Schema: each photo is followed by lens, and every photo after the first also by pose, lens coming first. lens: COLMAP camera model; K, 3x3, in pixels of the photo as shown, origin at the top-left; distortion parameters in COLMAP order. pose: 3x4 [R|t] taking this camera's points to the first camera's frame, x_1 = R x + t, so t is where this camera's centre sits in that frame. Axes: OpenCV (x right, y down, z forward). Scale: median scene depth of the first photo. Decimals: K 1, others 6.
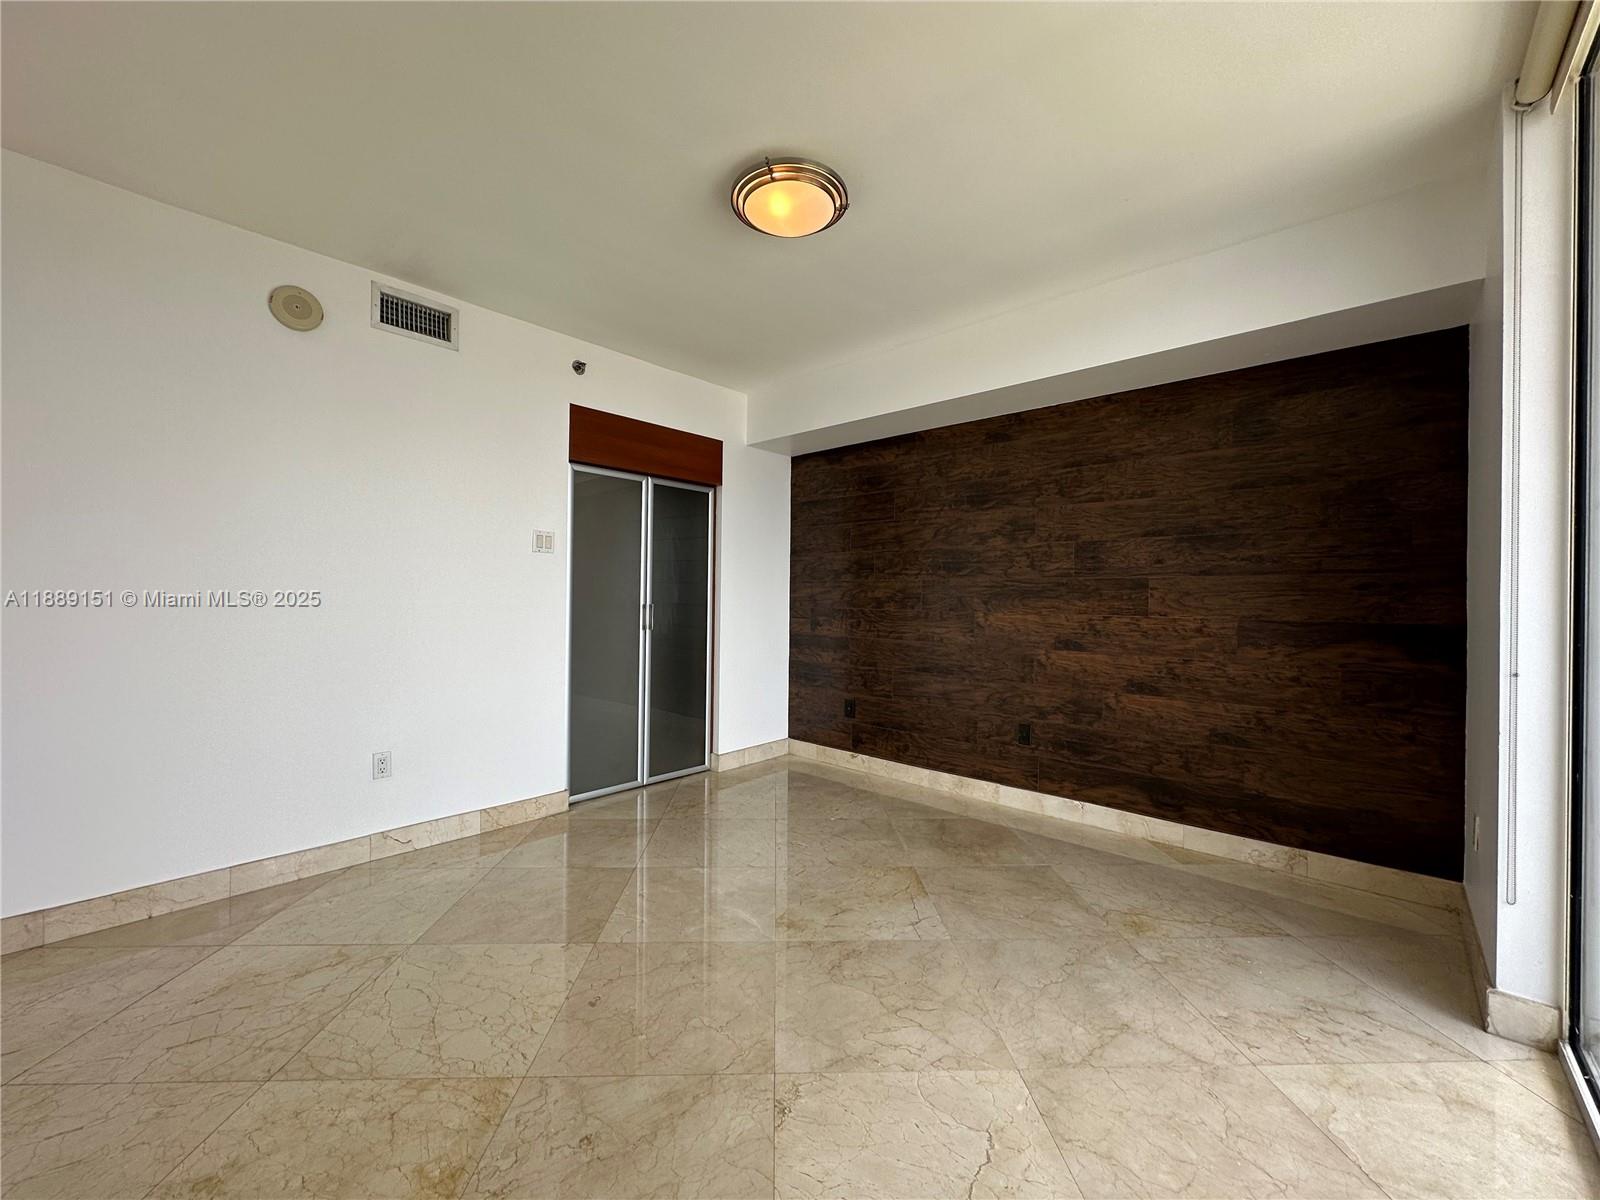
lens RADIAL K [[636.6, 0, 800.0], [0, 636.6, 600.0], [0, 0, 1]] dist [-0.000727, 0.000758]
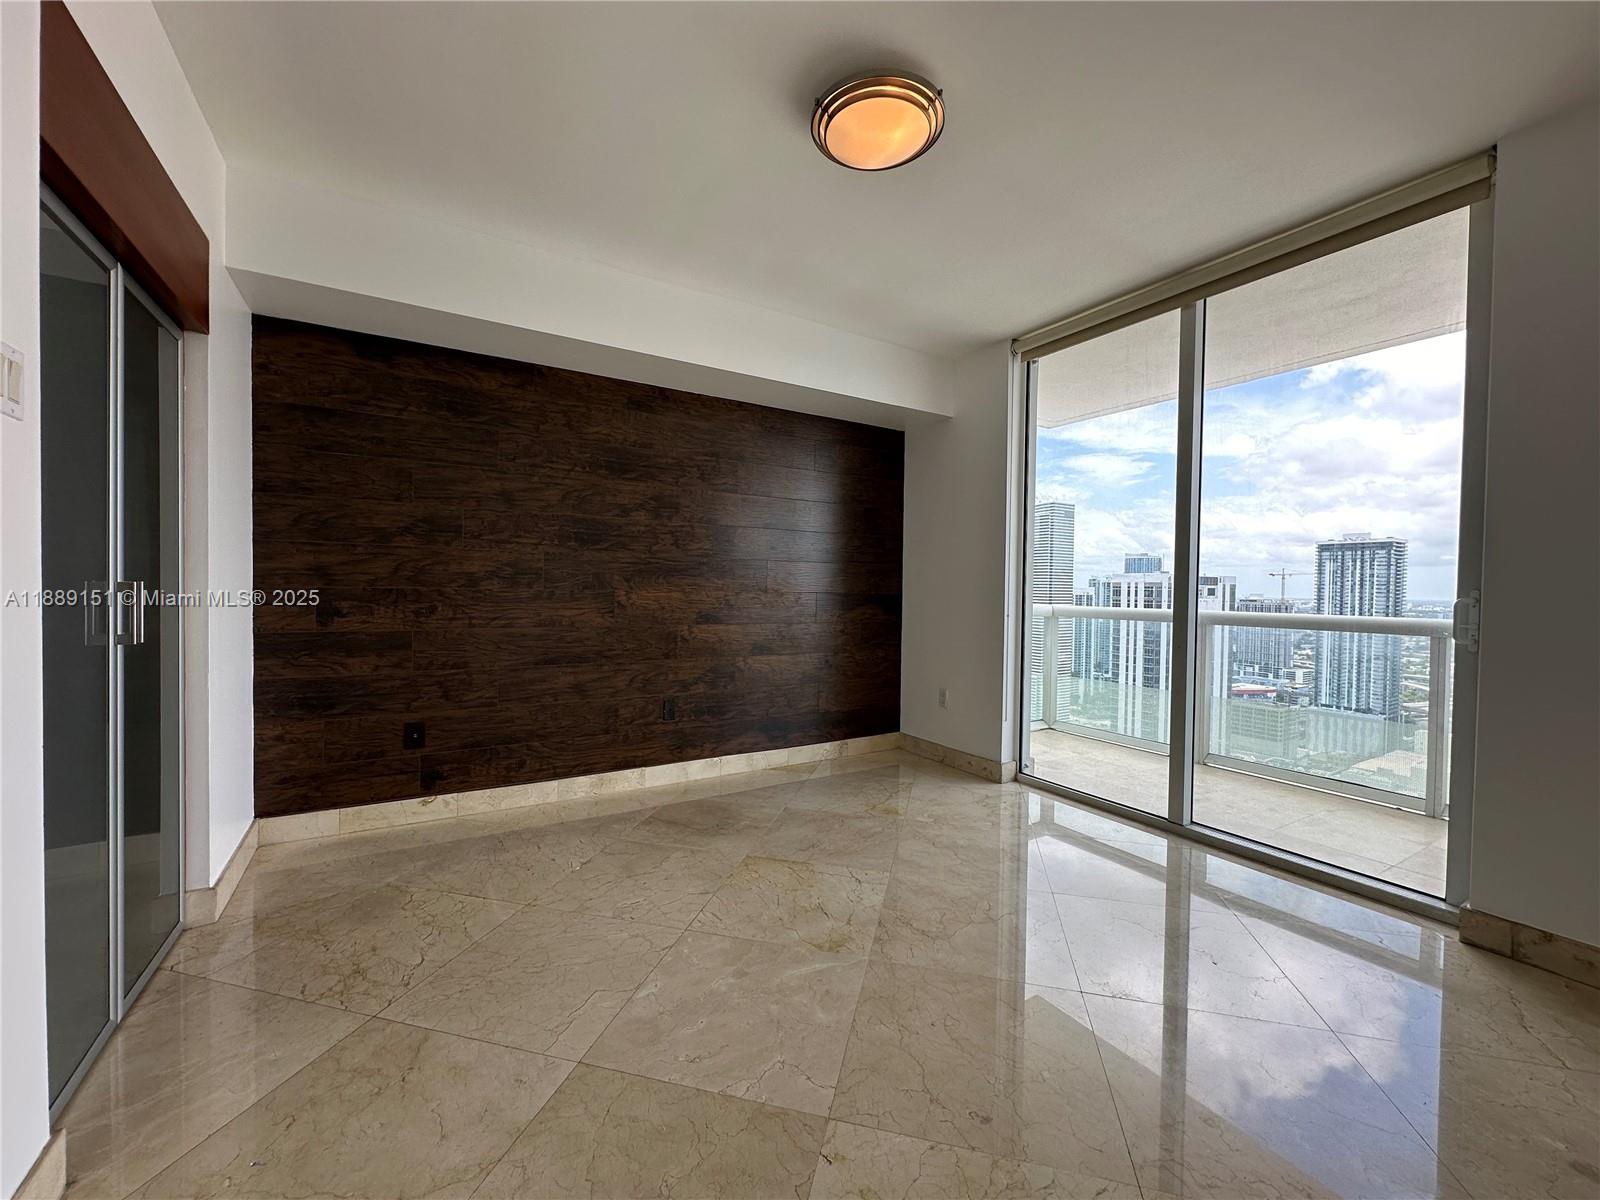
lens RADIAL K [[636.6, 0, 800.0], [0, 636.6, 600.0], [0, 0, 1]] dist [-0.000727, 0.000758]
pose [[0.282935, -0.028589, 0.958713, -0.591359], [-0.009784, 0.999418, 0.032691, 0.000333], [-0.959089, -0.018629, 0.282491, 0.547750]]
